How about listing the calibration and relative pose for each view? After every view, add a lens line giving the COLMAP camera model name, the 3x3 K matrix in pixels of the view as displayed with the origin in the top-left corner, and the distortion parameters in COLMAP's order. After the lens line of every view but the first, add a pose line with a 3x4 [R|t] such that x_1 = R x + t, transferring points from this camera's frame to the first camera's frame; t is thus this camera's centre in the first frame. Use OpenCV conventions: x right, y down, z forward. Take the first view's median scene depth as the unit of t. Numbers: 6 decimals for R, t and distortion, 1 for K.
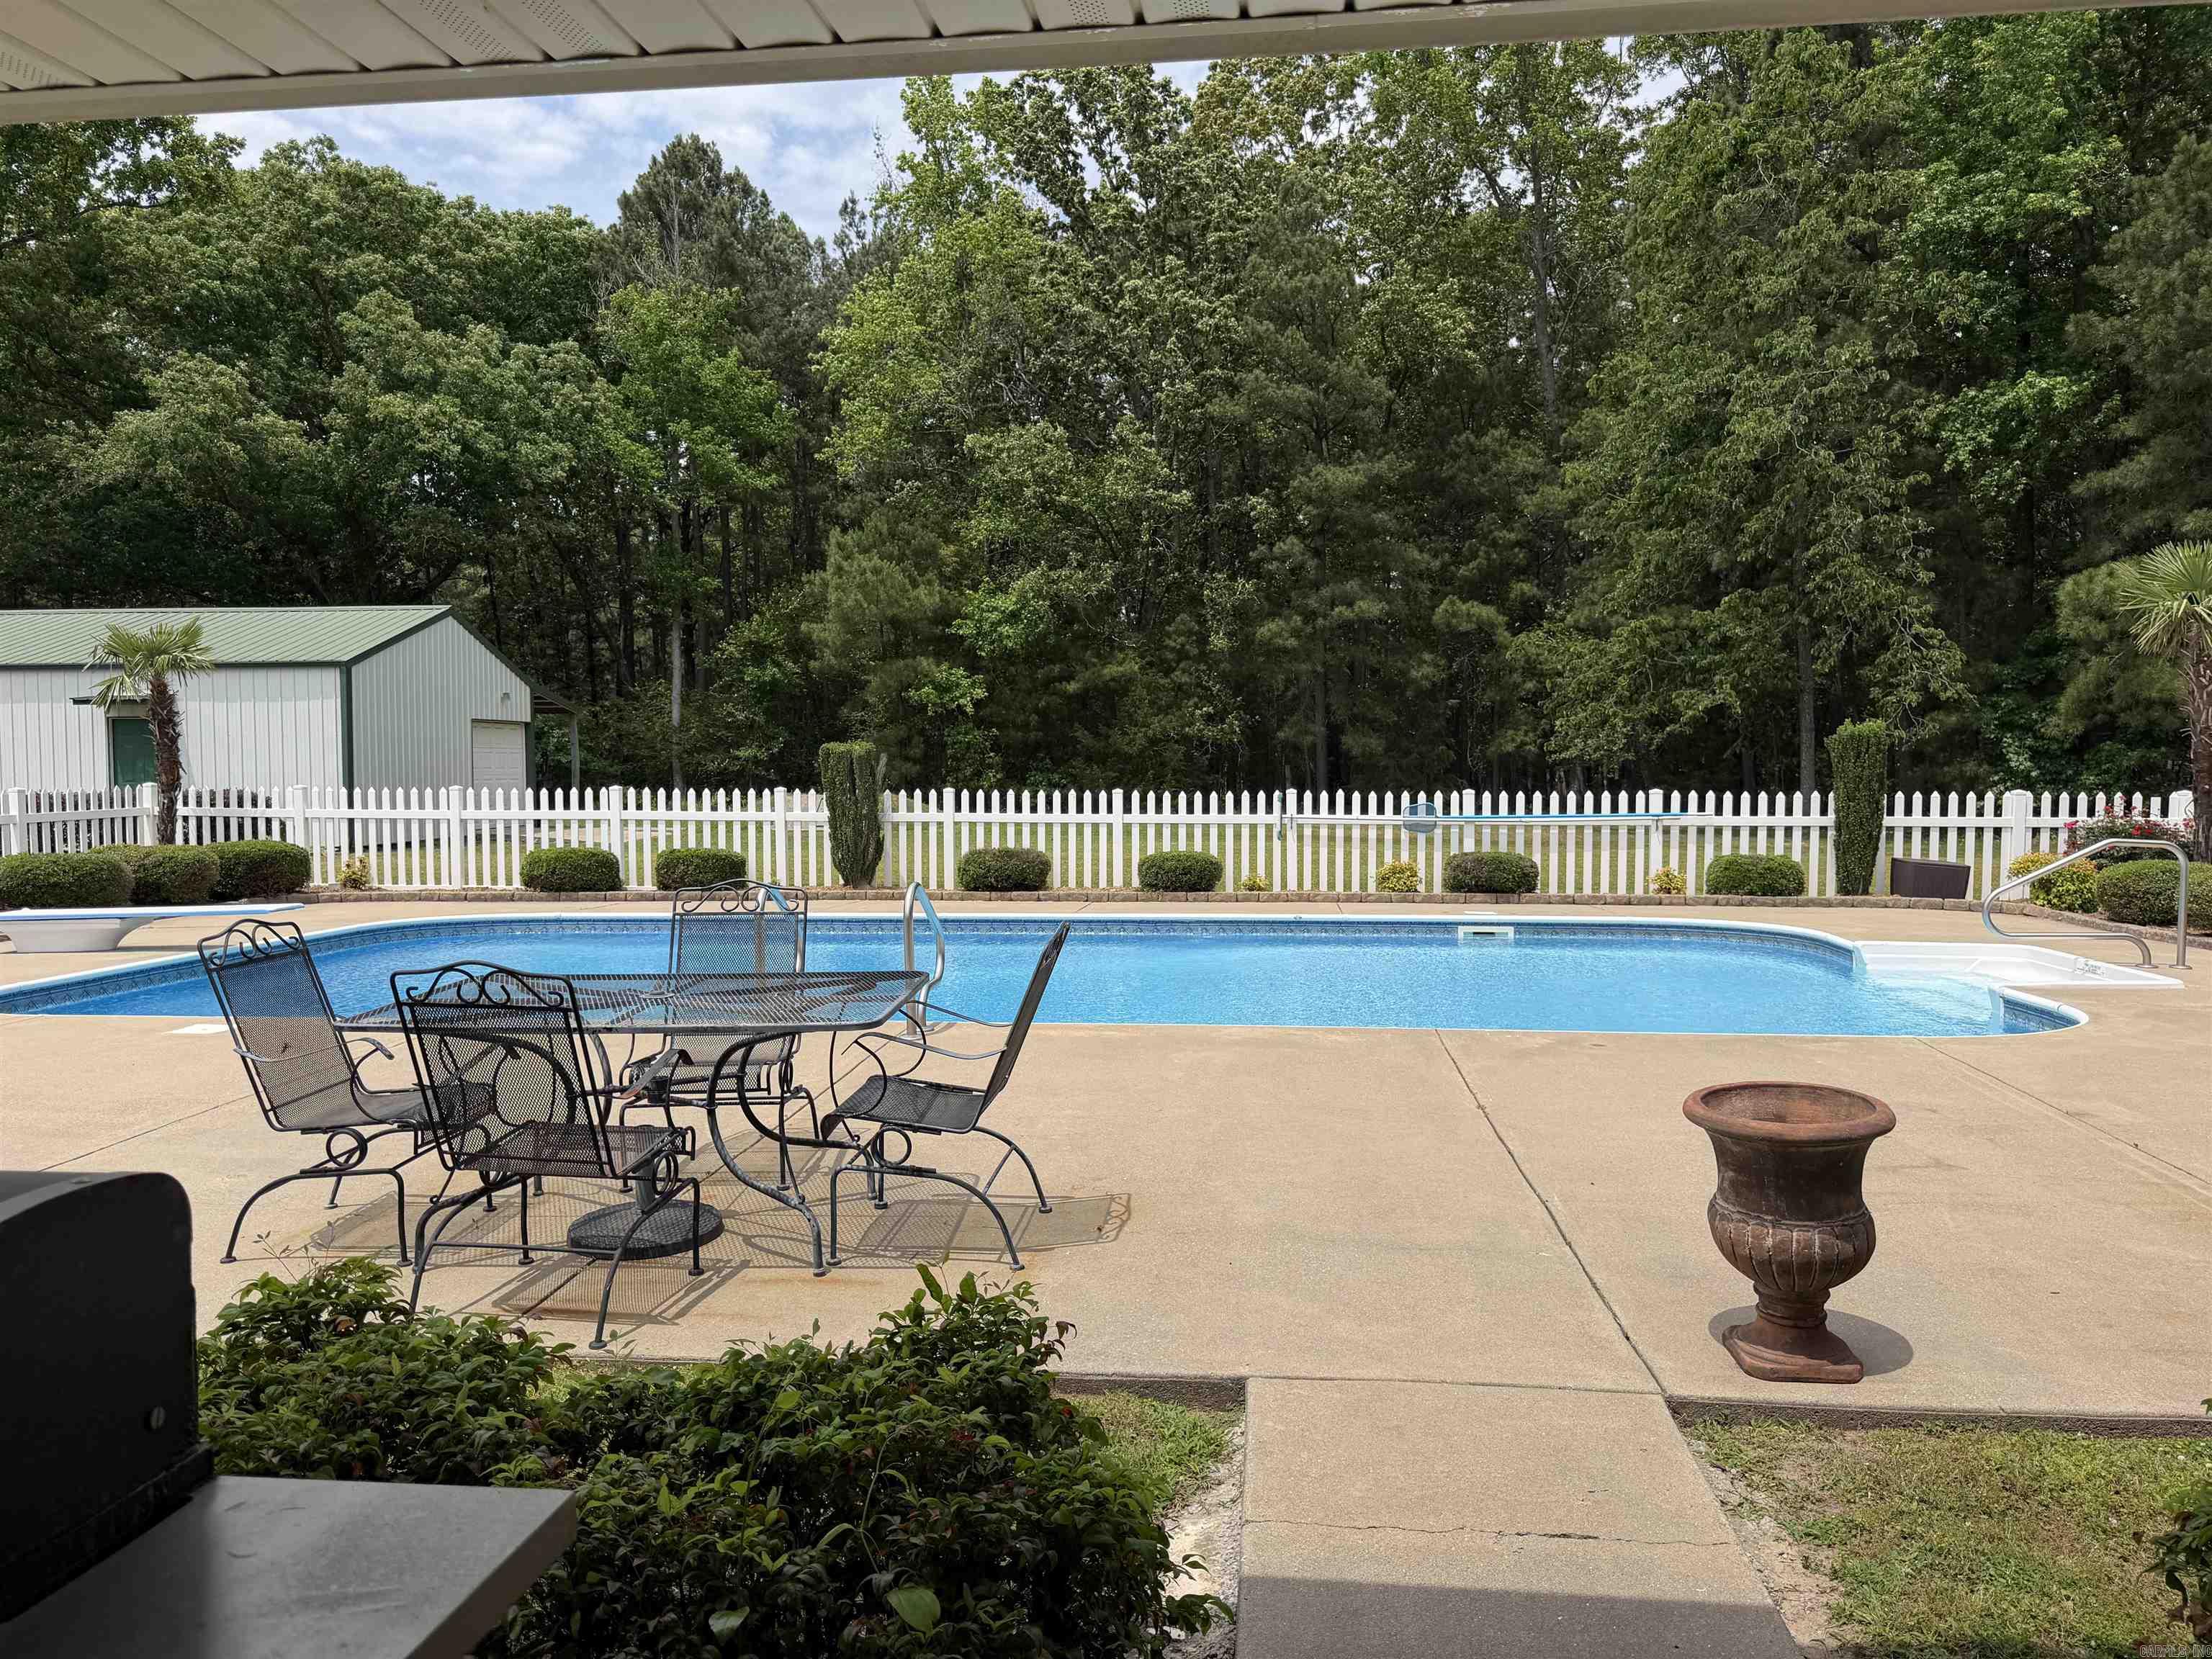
lens RADIAL K [[1543.7, 0, 1106.7], [0, 1543.7, 809.0], [0, 0, 1]] dist [0.043080, -0.065624]
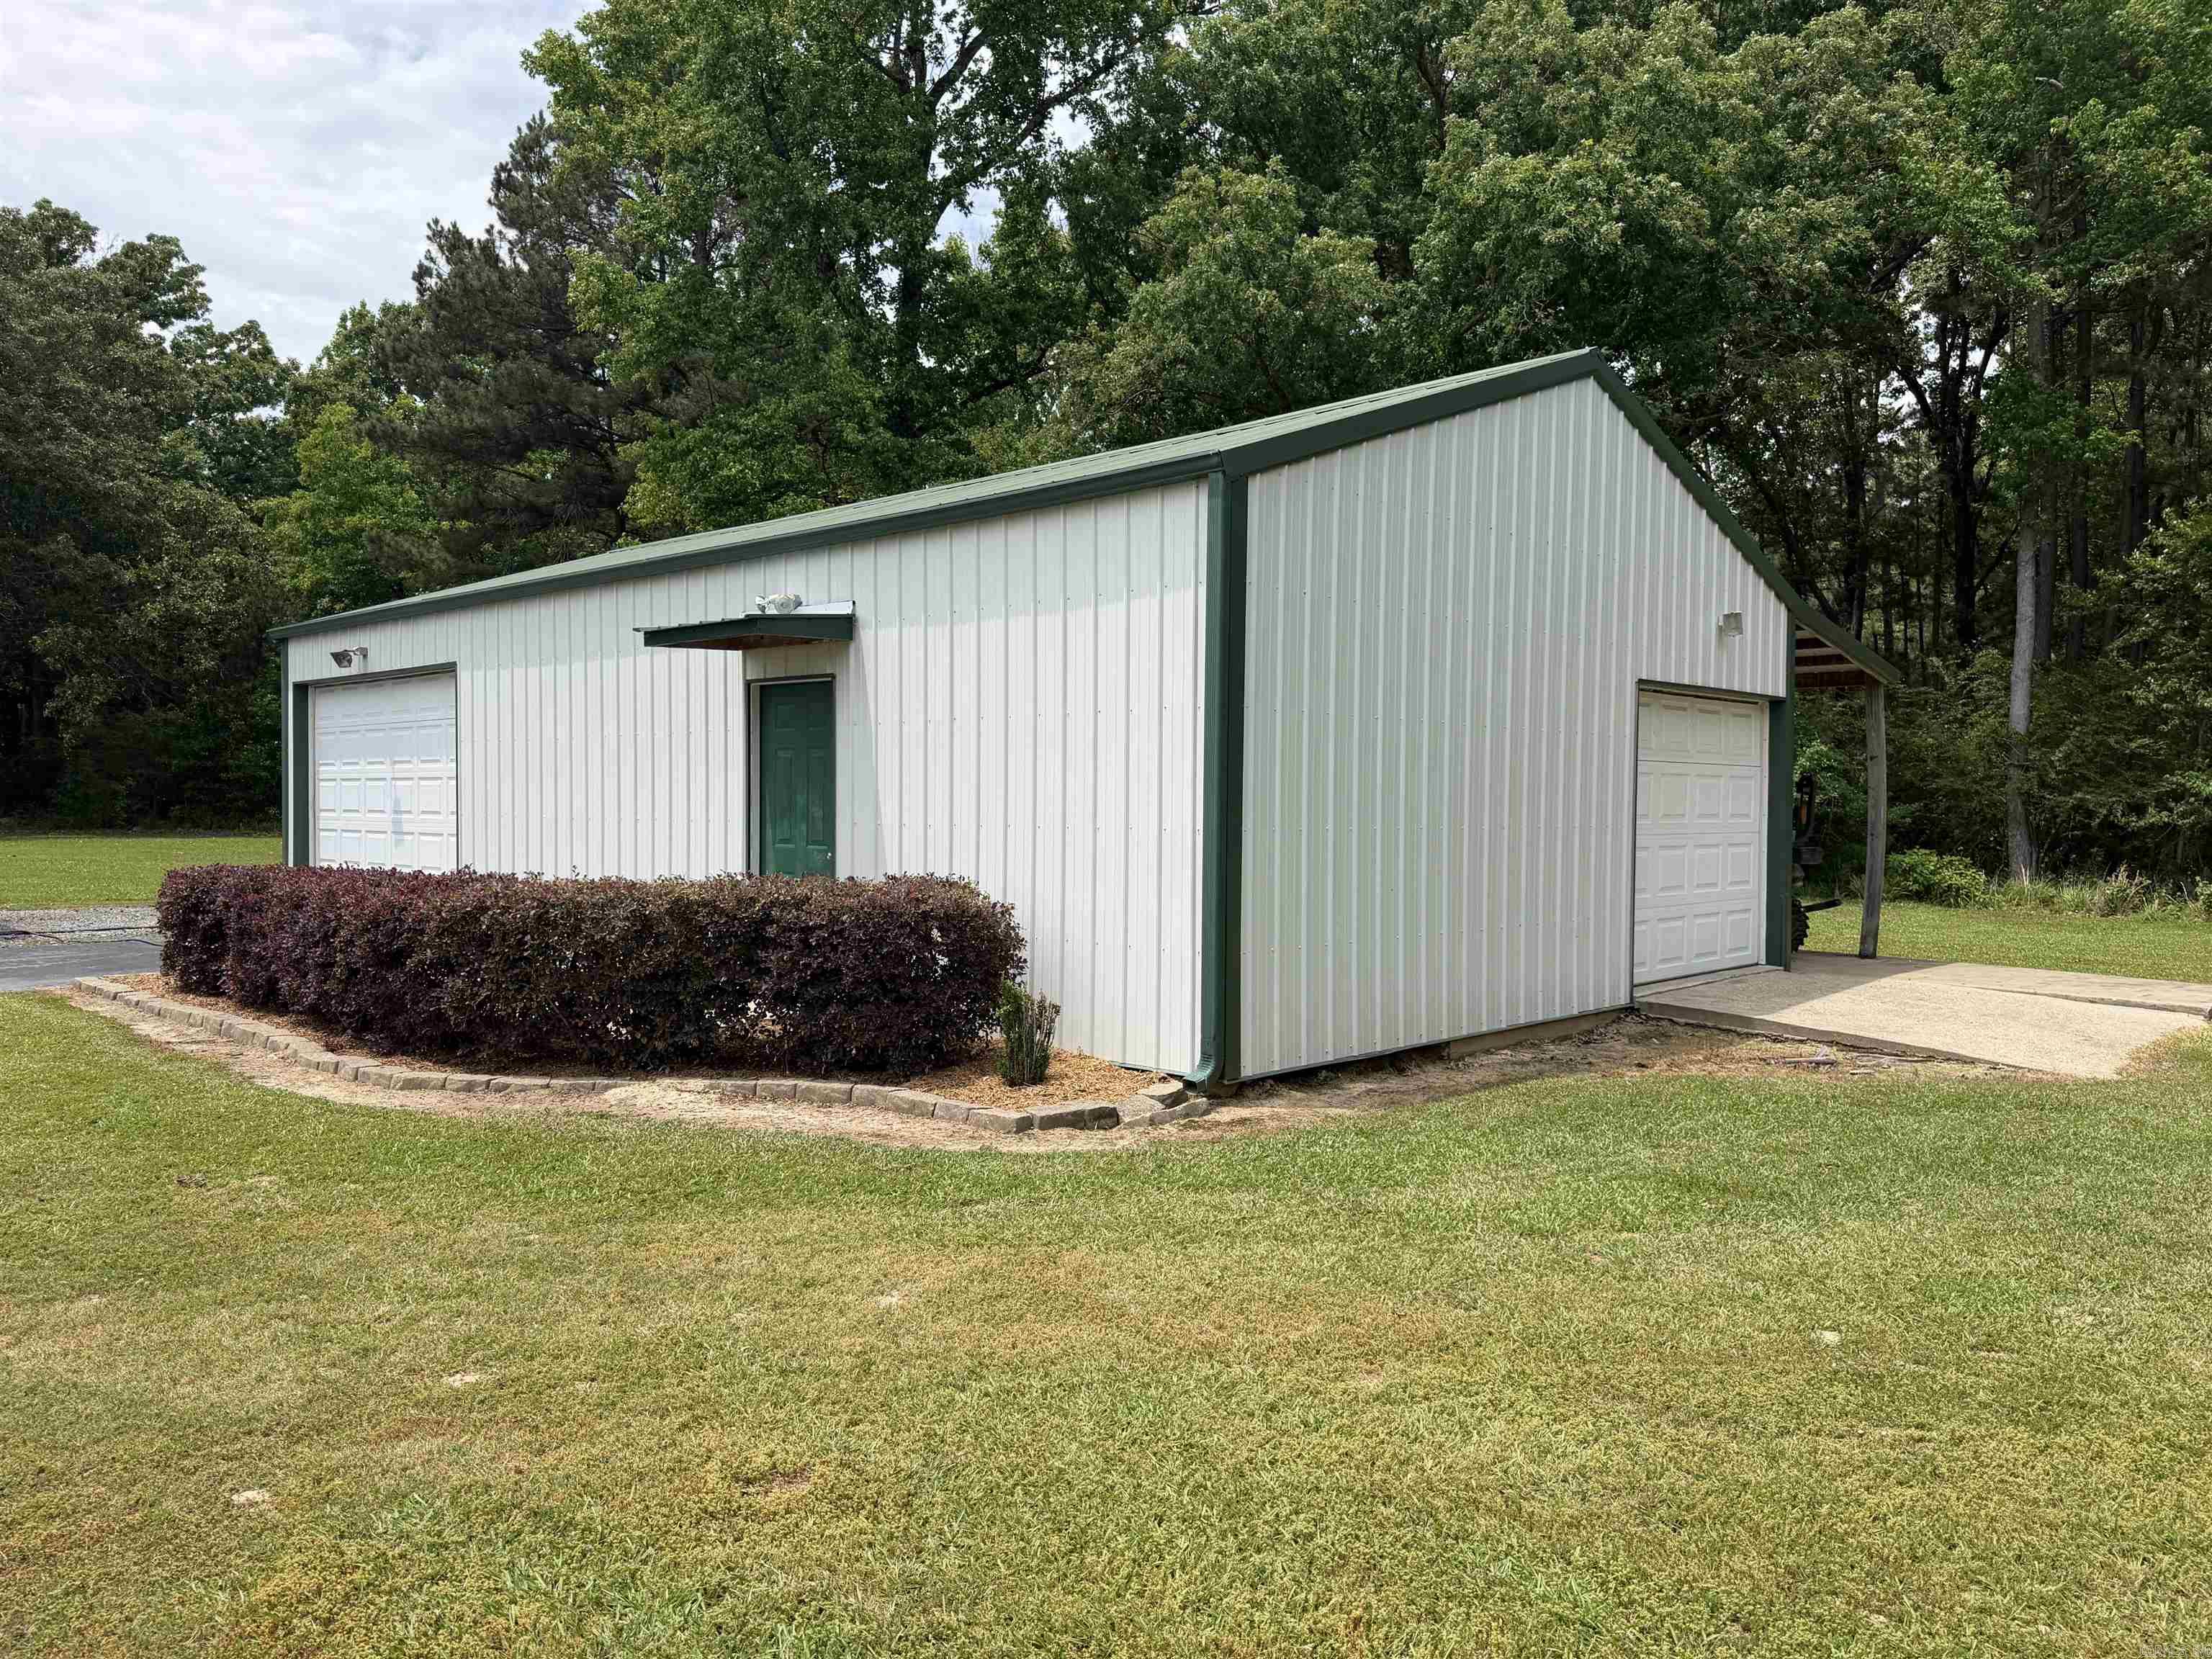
lens RADIAL K [[1543.7, 0, 1097.2], [0, 1543.7, 822.1], [0, 0, 1]] dist [0.043080, -0.065624]
pose [[0.756622, 0.016861, -0.653635, -0.317762], [-0.028839, 0.999555, -0.007598, -0.022607], [0.653216, 0.024599, 0.756772, 0.764431]]
